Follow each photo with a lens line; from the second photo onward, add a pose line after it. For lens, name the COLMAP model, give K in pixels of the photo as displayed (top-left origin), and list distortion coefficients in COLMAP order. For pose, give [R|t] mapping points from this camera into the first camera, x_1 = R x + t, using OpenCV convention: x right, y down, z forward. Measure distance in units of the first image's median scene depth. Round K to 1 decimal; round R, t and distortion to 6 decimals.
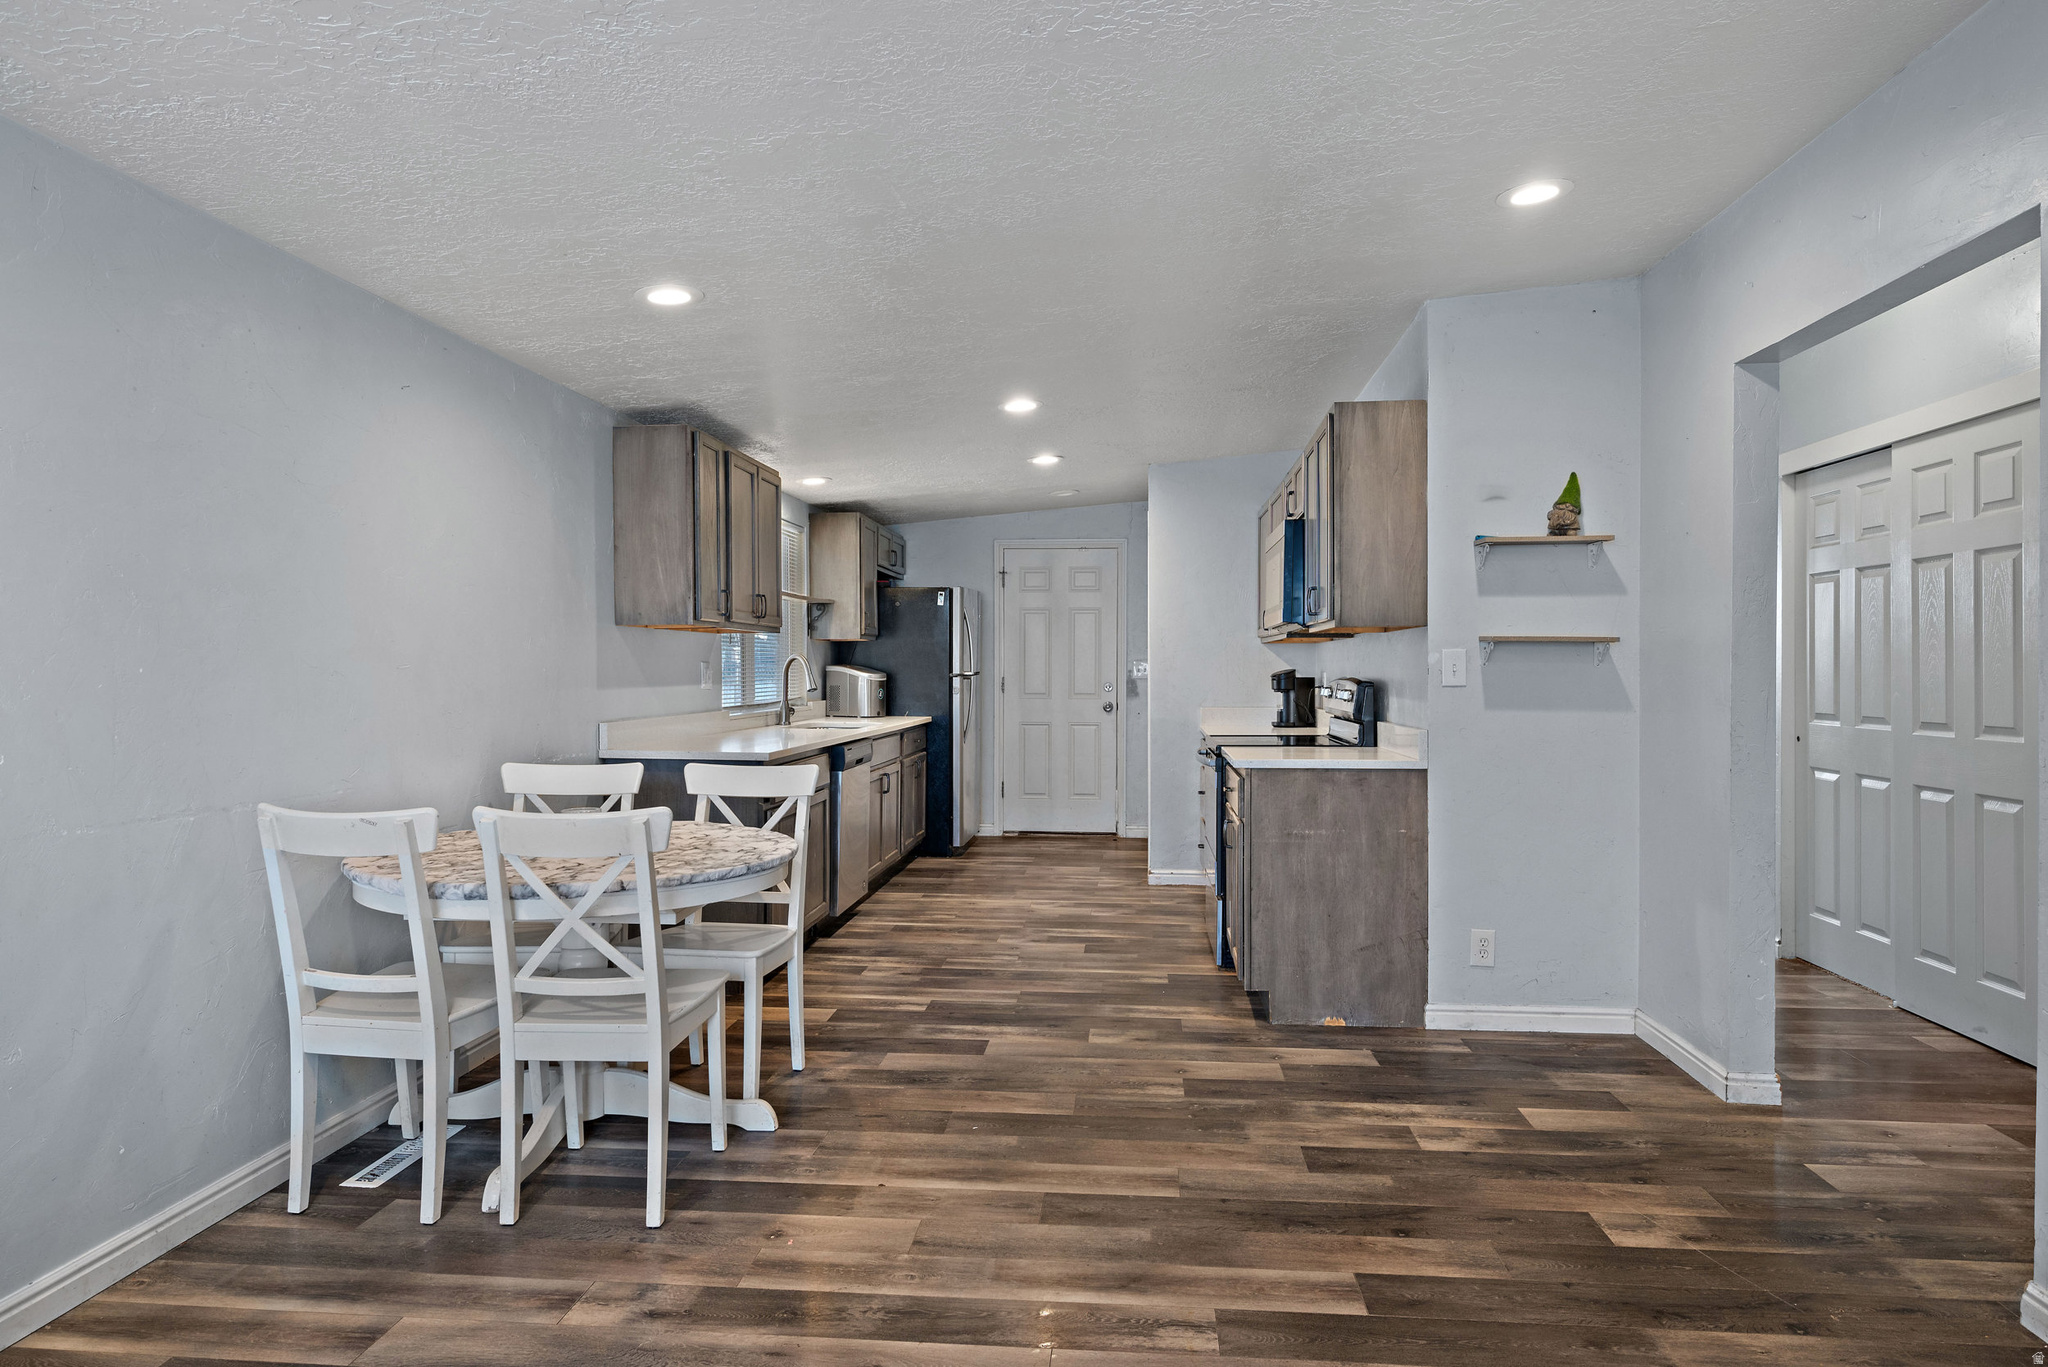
lens RADIAL K [[1230.6, 0, 1024.0], [0, 1230.6, 683.5], [0, 0, 1]] dist [0.001706, -0.000870]
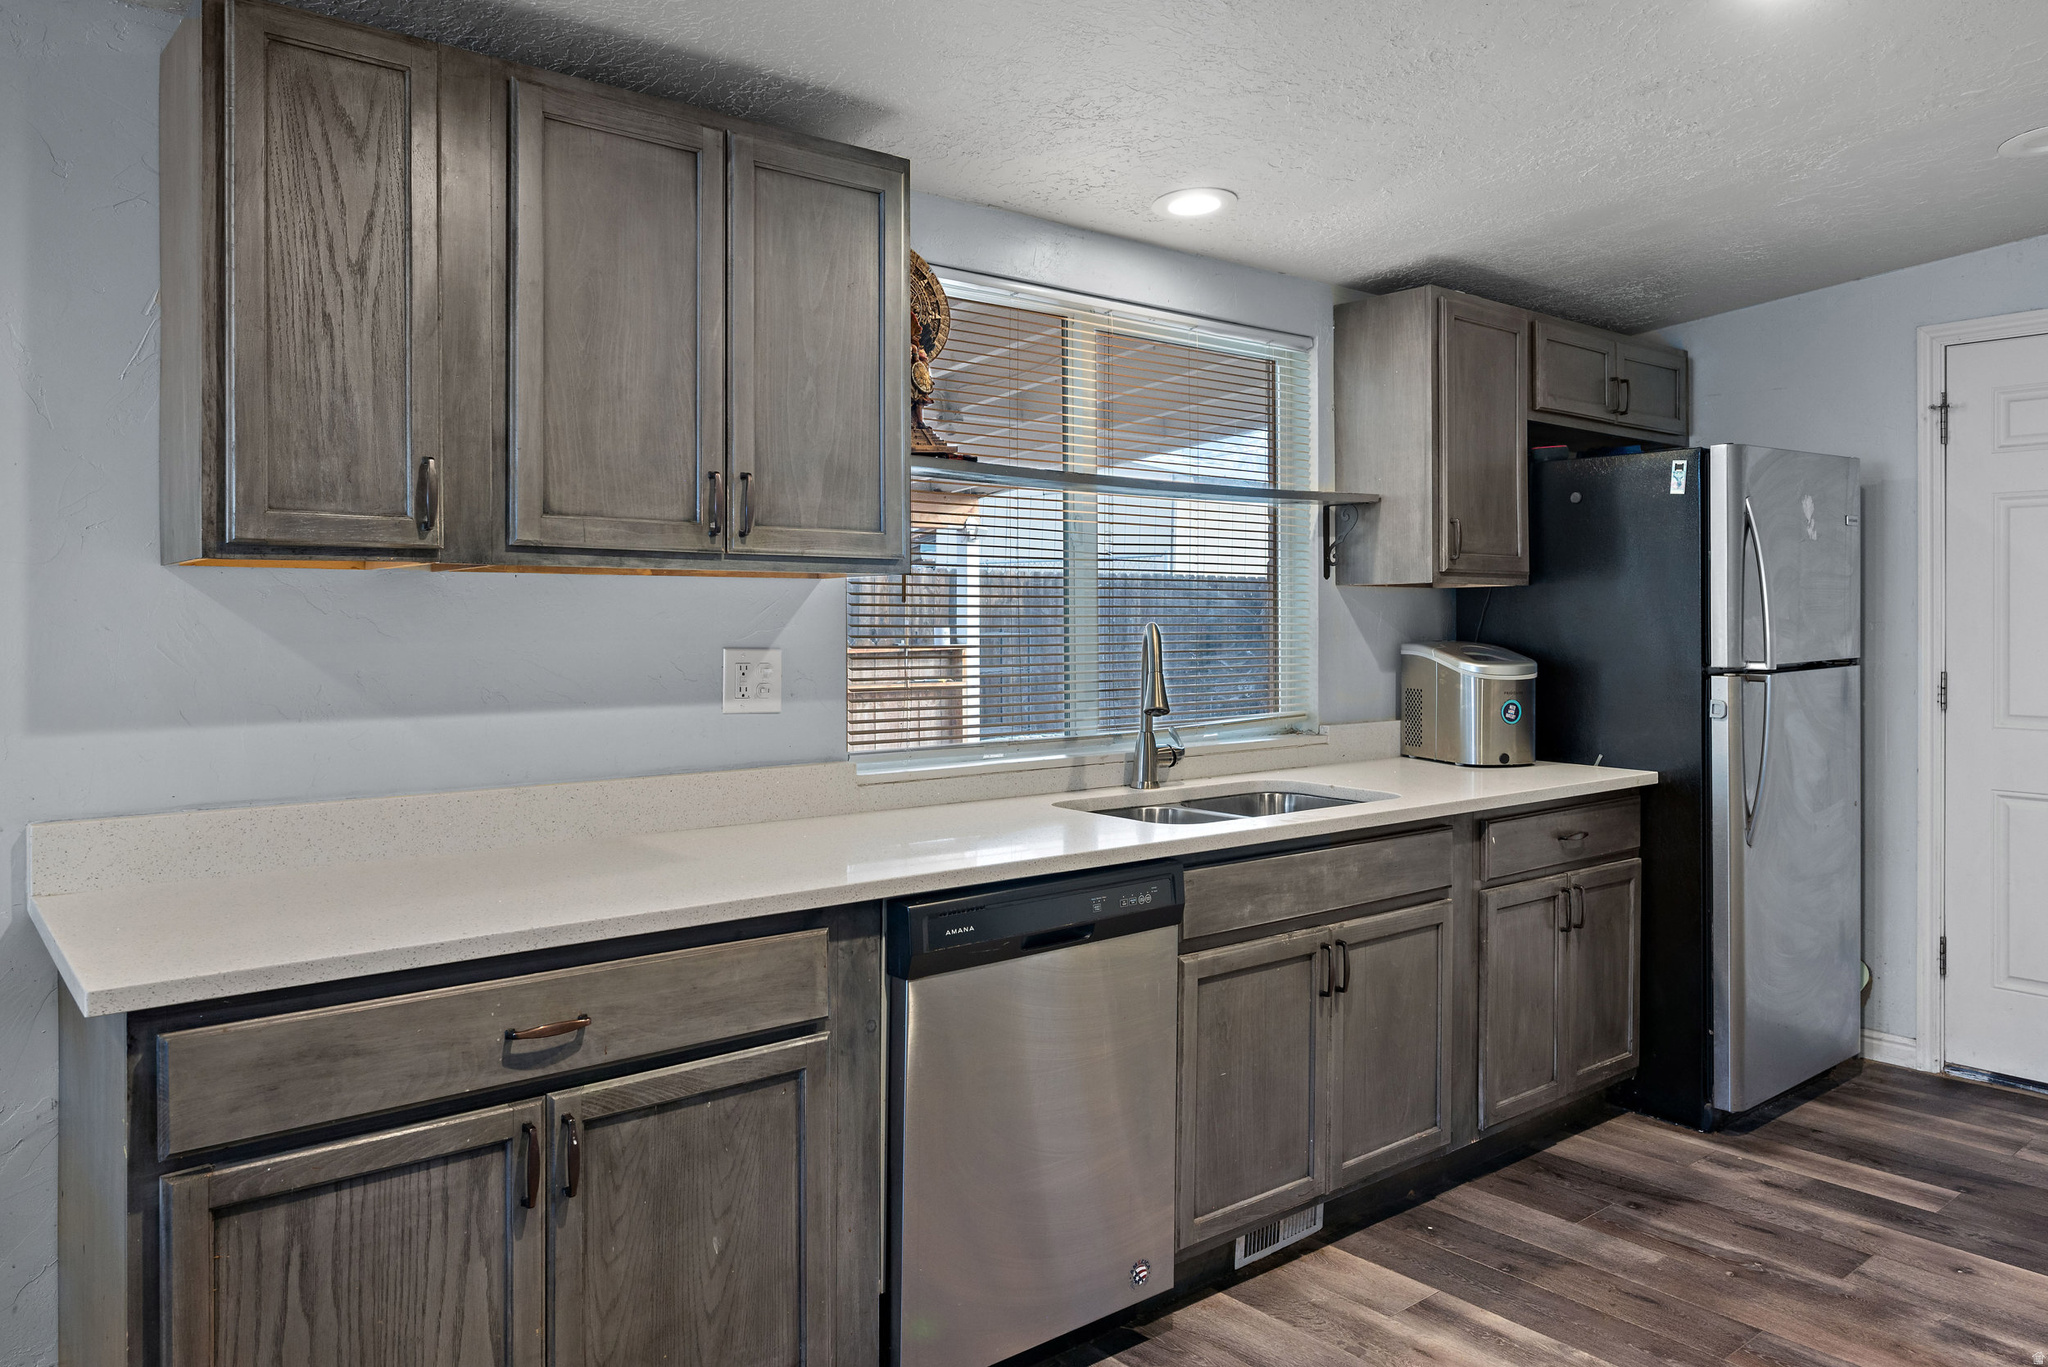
lens RADIAL K [[1424.5, 0, 1027.6], [0, 1424.5, 626.2], [0, 0, 1]] dist [0.000170, -0.000807]
pose [[0.710829, 0.002869, -0.703359, 0.107704], [-0.008375, 0.999955, -0.004385, -0.017284], [0.703315, 0.009007, 0.710821, 0.531733]]
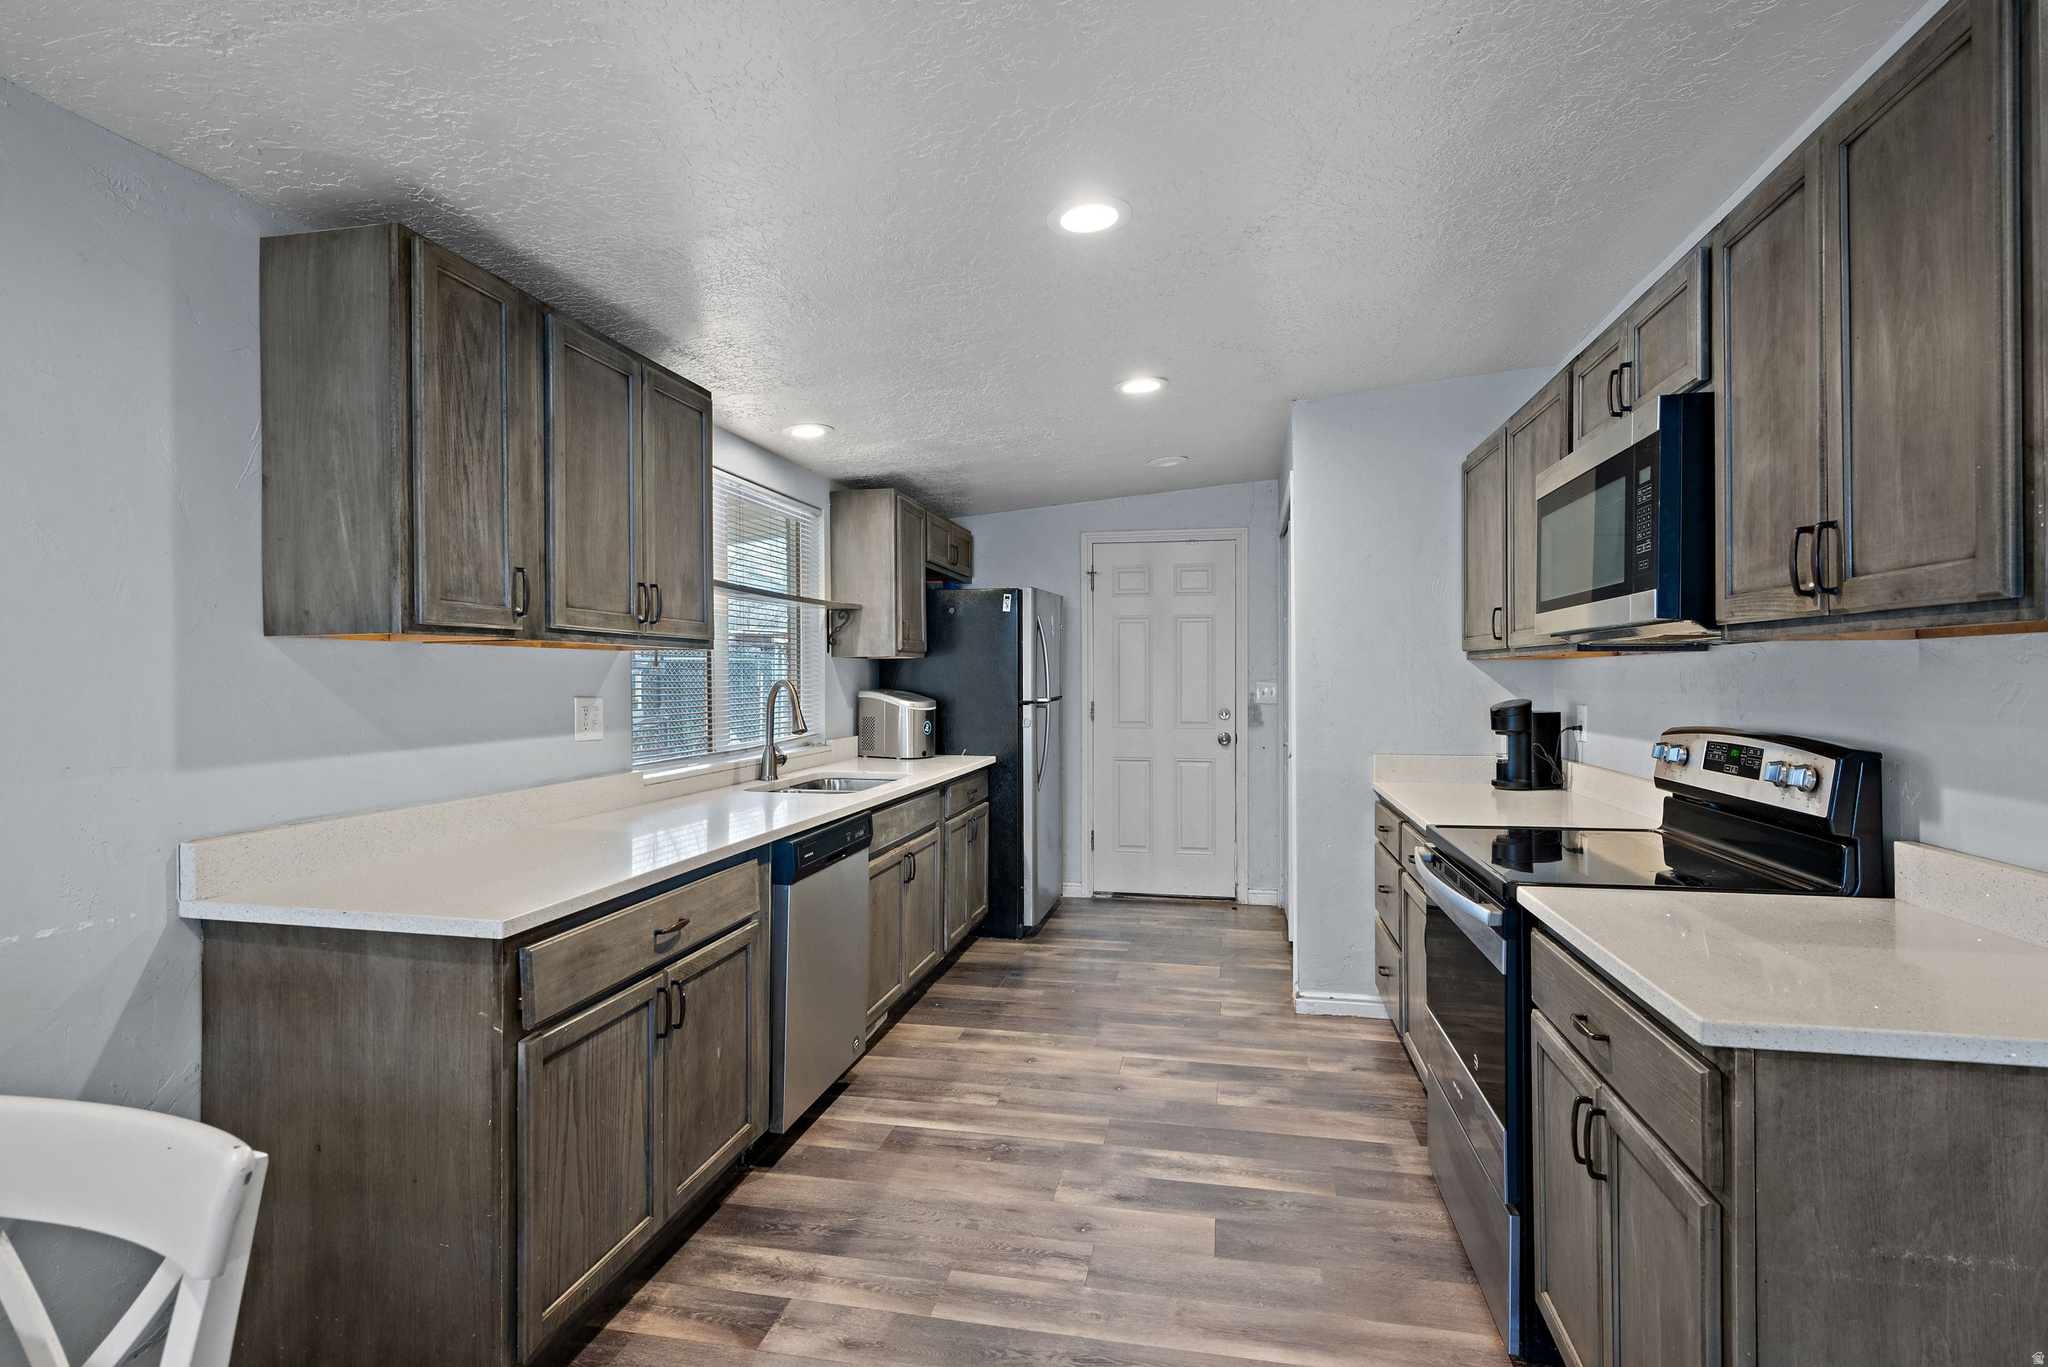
lens RADIAL K [[1002.1, 0, 1024.0], [0, 1002.1, 683.5], [0, 0, 1]] dist [-0.001617, -0.000313]
pose [[0.994319, -0.002967, -0.106403, 0.009549], [0.002368, 0.999981, -0.005762, -0.015242], [0.106418, 0.005477, 0.994306, 0.383729]]
